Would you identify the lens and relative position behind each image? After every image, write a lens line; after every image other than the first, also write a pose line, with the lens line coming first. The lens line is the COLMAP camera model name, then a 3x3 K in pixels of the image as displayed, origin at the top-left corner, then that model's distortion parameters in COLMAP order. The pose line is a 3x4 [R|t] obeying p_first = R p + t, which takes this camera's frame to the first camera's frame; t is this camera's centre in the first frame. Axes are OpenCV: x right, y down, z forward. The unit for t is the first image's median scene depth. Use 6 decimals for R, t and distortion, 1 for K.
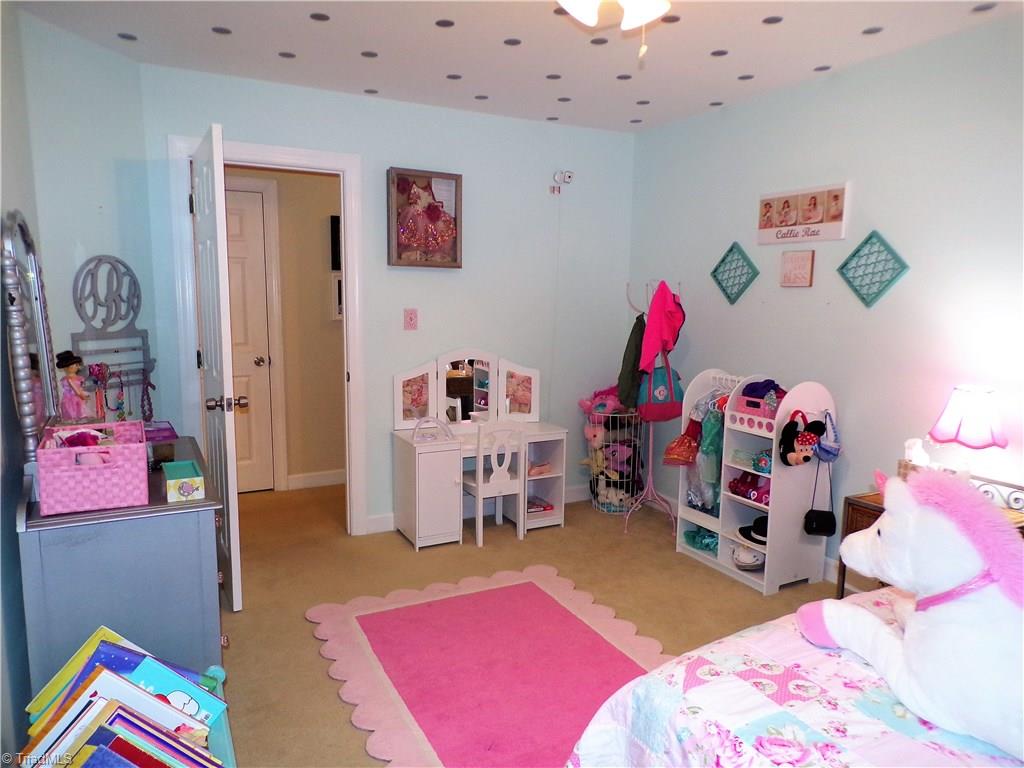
lens RADIAL K [[684.2, 0, 512.0], [0, 684.2, 384.0], [0, 0, 1]] dist [-0.001172, -0.001069]
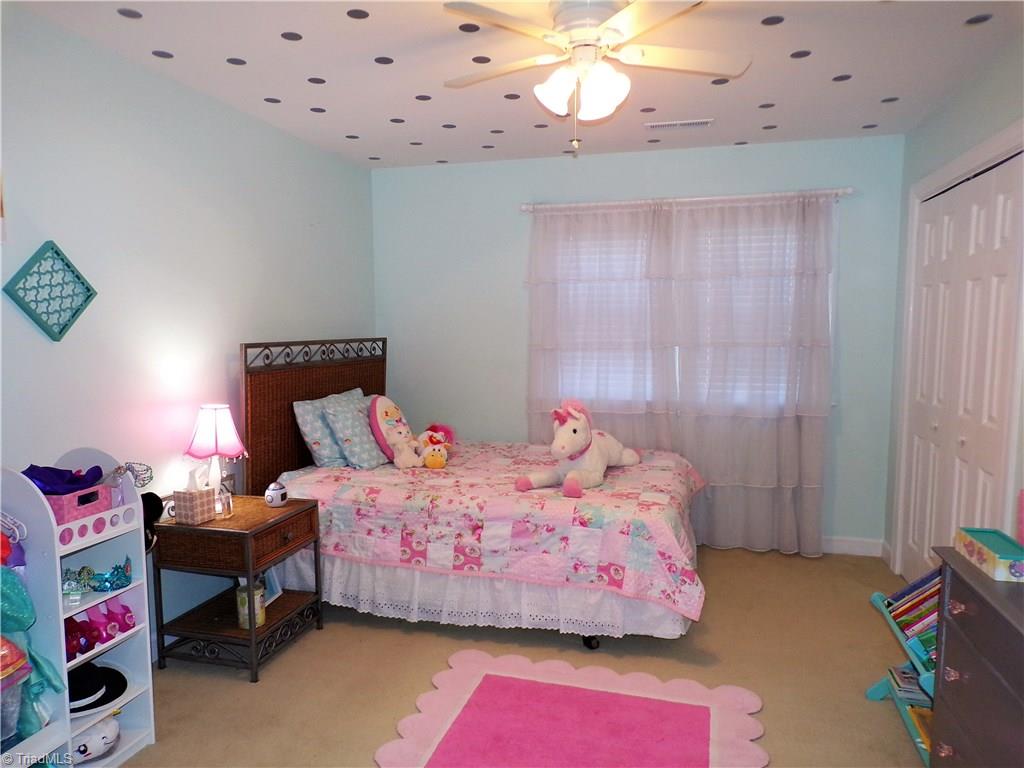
lens RADIAL K [[684.2, 0, 512.0], [0, 684.2, 384.0], [0, 0, 1]] dist [-0.001172, -0.001069]
pose [[-0.718881, -0.074413, 0.691139, -0.376150], [0.086808, 0.976861, 0.195468, -0.170407], [-0.689692, 0.200514, -0.695787, 1.190167]]
